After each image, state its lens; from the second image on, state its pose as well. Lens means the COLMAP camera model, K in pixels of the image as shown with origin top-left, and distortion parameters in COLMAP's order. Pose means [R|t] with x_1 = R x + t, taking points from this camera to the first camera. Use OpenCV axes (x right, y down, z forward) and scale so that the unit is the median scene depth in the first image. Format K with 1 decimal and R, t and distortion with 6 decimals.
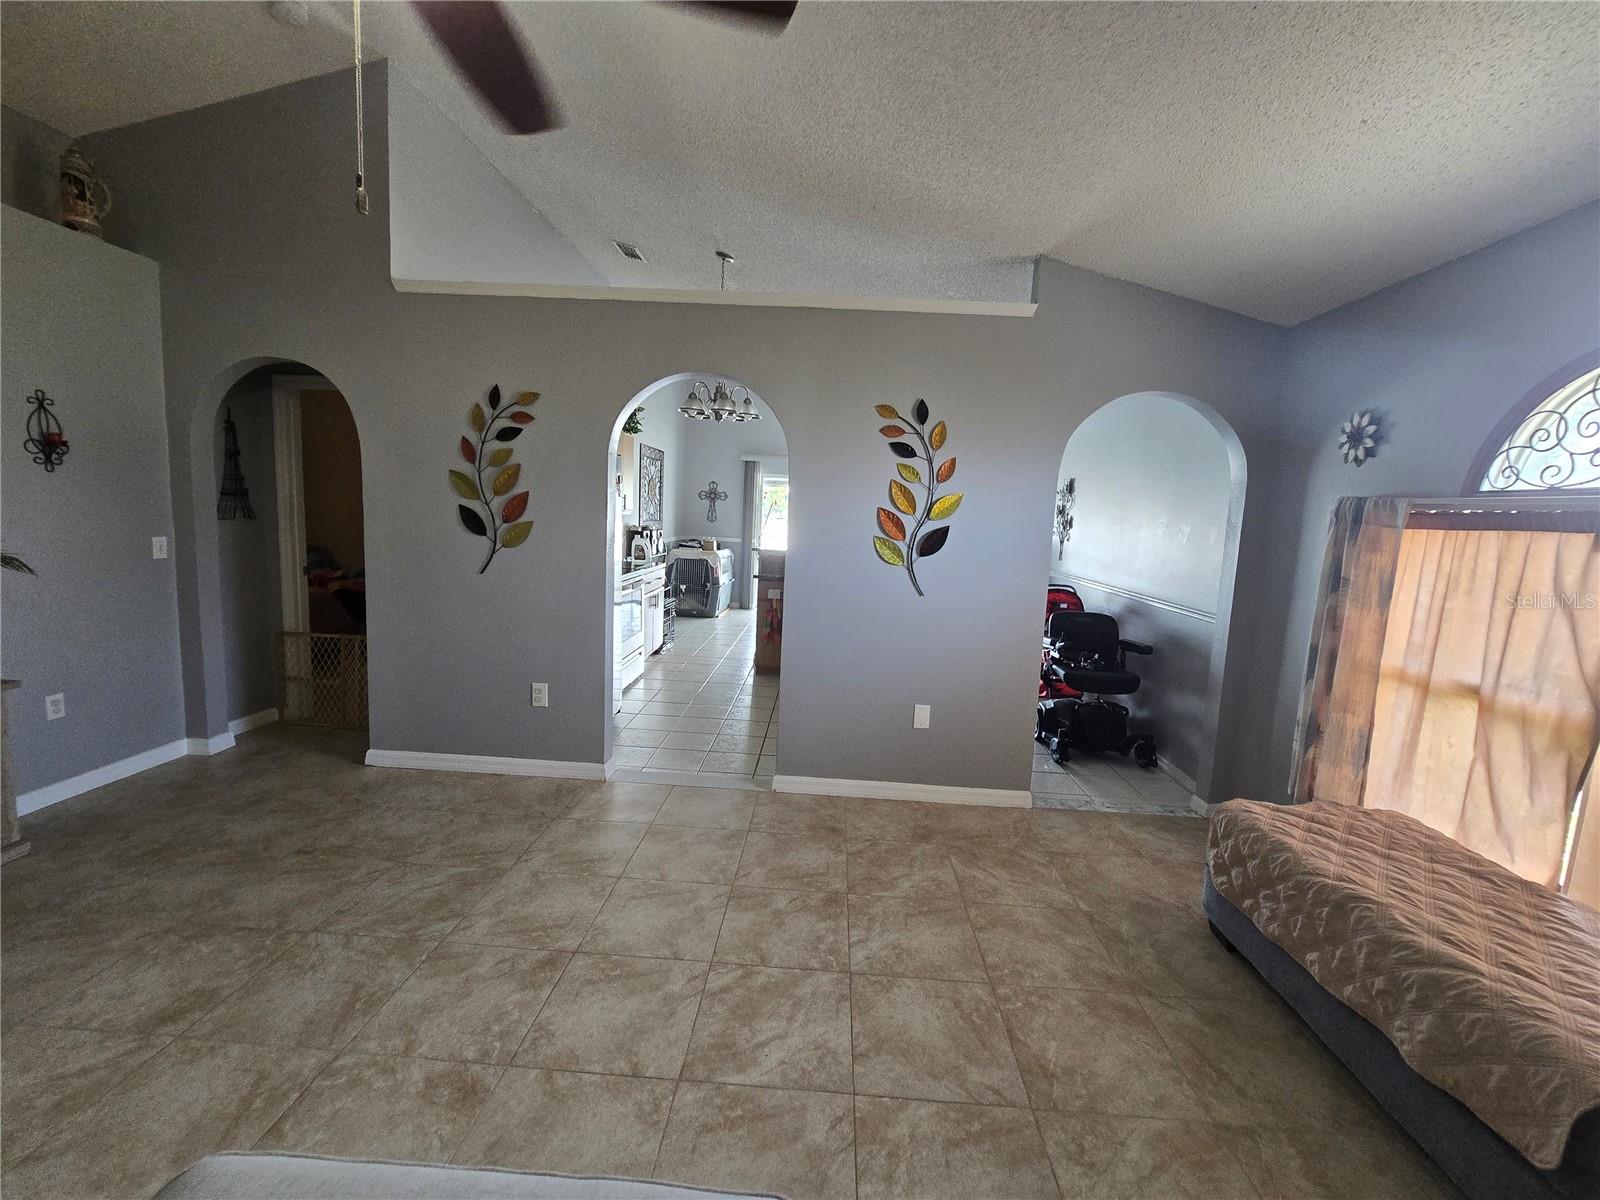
lens RADIAL K [[653.4, 0, 798.1], [0, 653.4, 596.0], [0, 0, 1]] dist [0.000404, 0.000109]
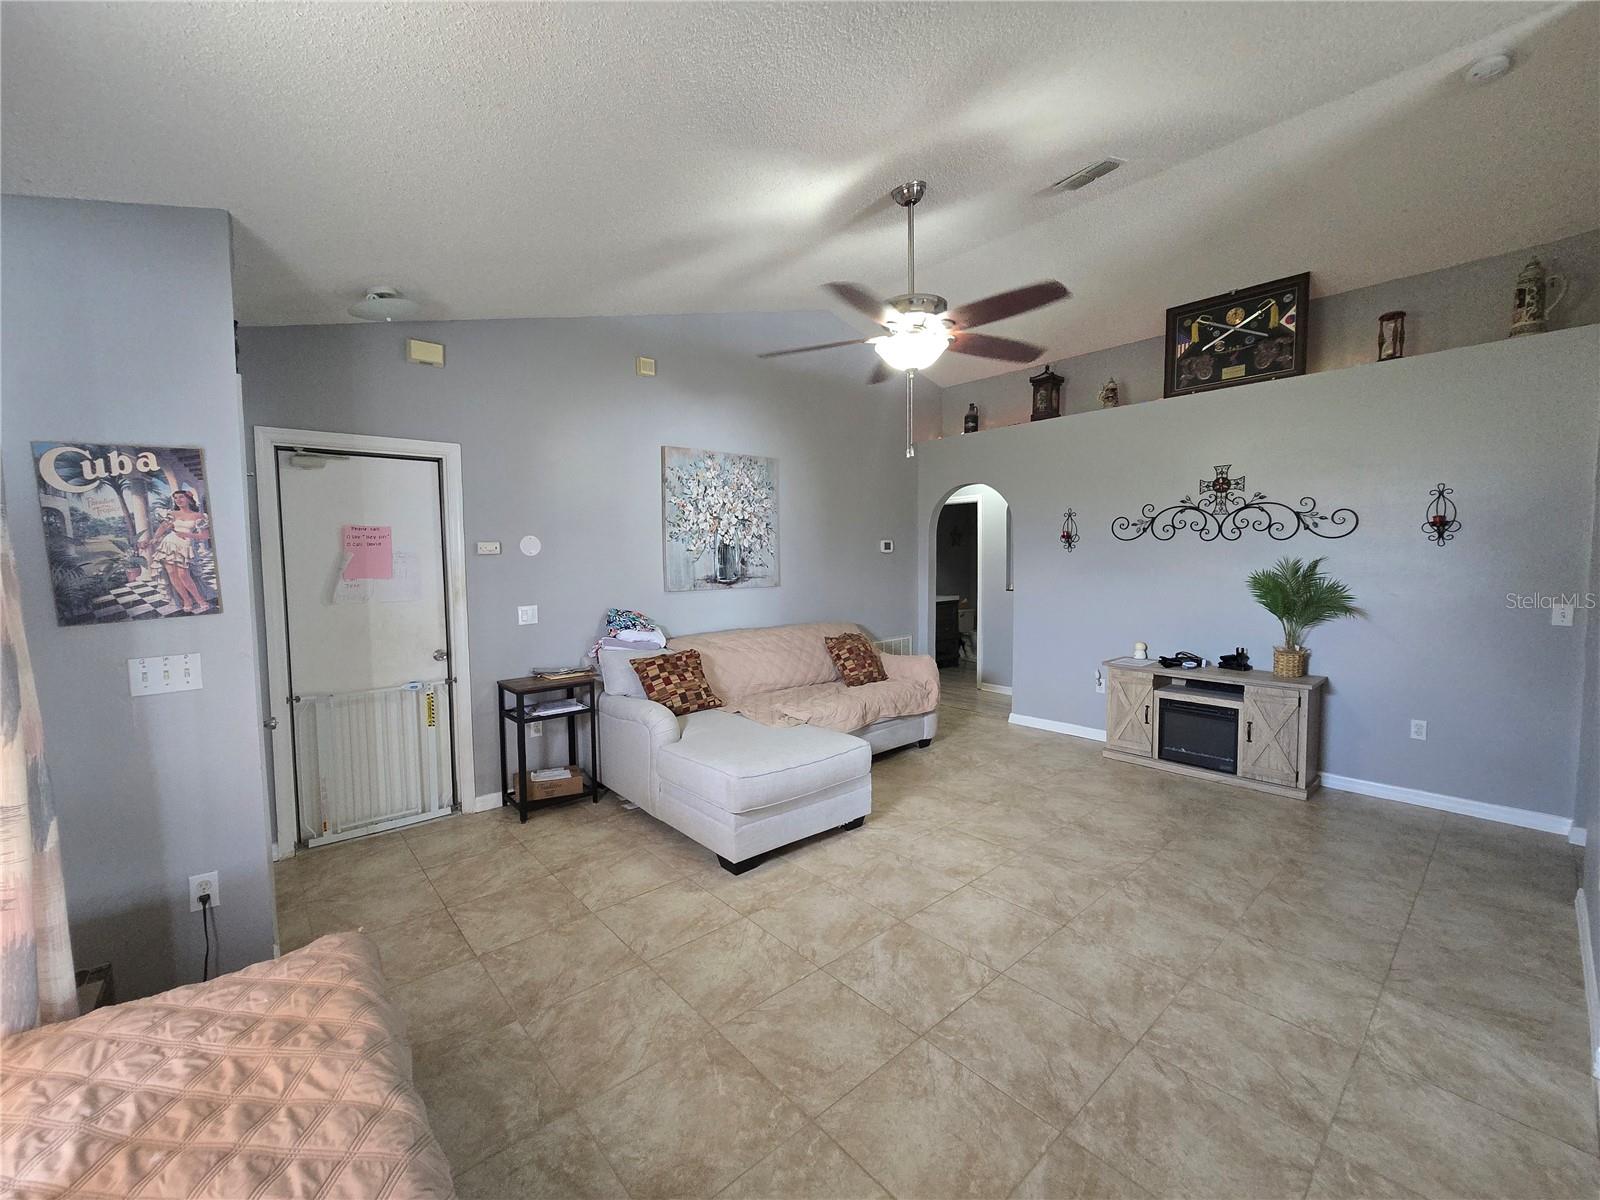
lens RADIAL K [[653.4, 0, 796.4], [0, 653.4, 599.5], [0, 0, 1]] dist [0.000404, 0.000109]
pose [[-0.714131, 0.004480, -0.699998, 0.864460], [-0.110889, 0.986629, 0.119442, -0.136720], [0.691174, 0.162919, -0.704085, 1.438347]]
